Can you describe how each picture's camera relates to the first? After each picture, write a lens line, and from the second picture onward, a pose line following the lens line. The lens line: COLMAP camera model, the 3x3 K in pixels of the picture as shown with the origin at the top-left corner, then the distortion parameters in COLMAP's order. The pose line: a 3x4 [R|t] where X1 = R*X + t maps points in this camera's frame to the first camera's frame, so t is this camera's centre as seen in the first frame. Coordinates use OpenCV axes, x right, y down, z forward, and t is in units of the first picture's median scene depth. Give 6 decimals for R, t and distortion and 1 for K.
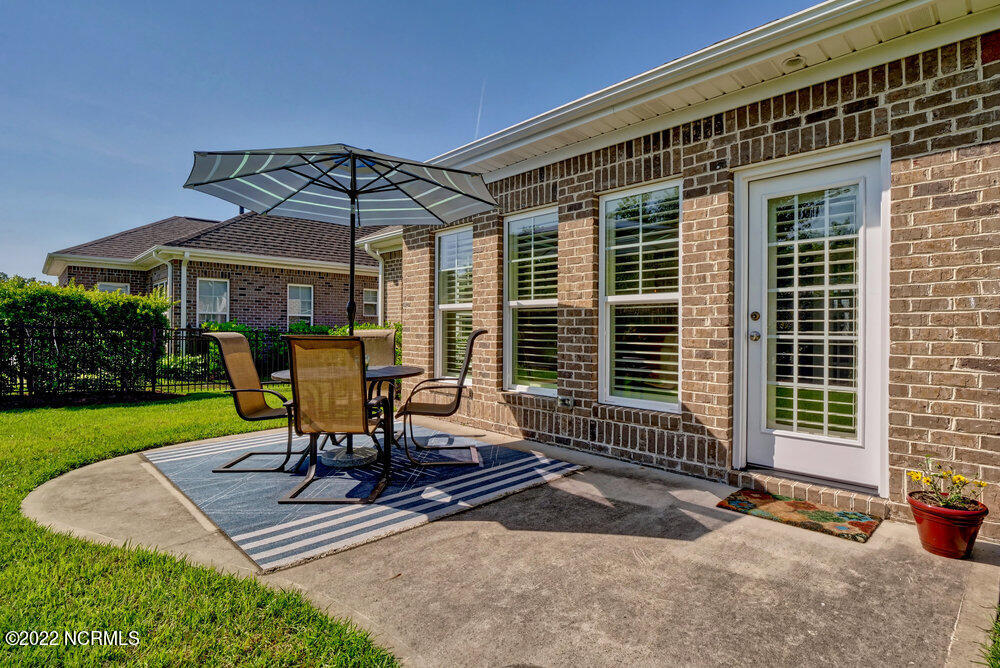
lens RADIAL K [[513.4, 0, 500.4], [0, 513.4, 330.1], [0, 0, 1]] dist [-0.003028, -0.002835]
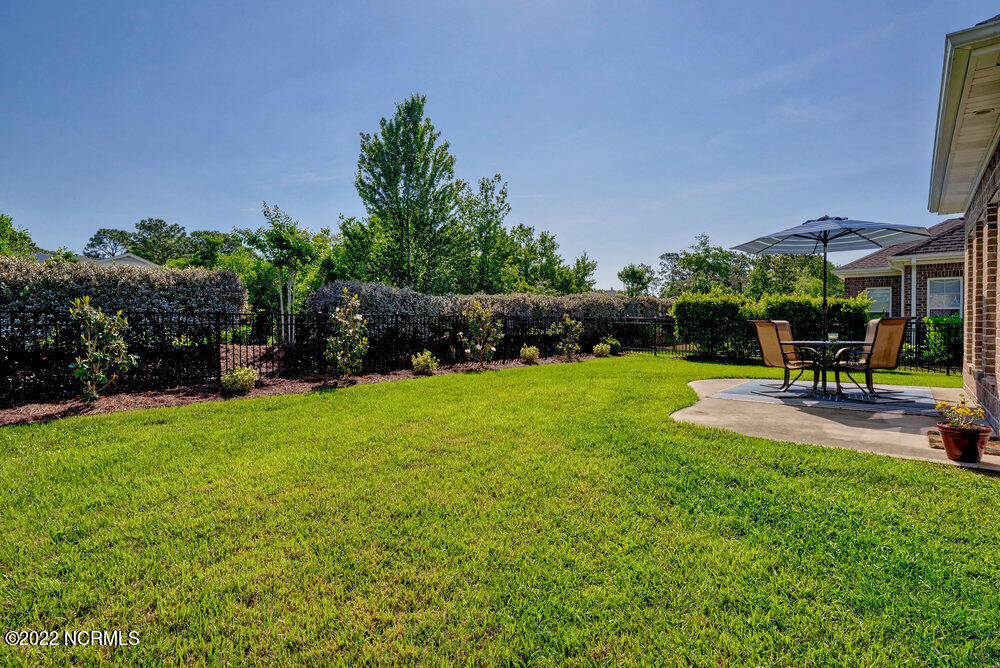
lens RADIAL K [[490.3, 0, 500.8], [0, 490.3, 331.7], [0, 0, 1]] dist [-0.012137, 0.000672]
pose [[0.109893, 0.010065, -0.993892, 0.419907], [-0.000258, 0.999949, 0.010098, 0.009195], [0.993943, -0.000854, 0.109890, -0.093472]]
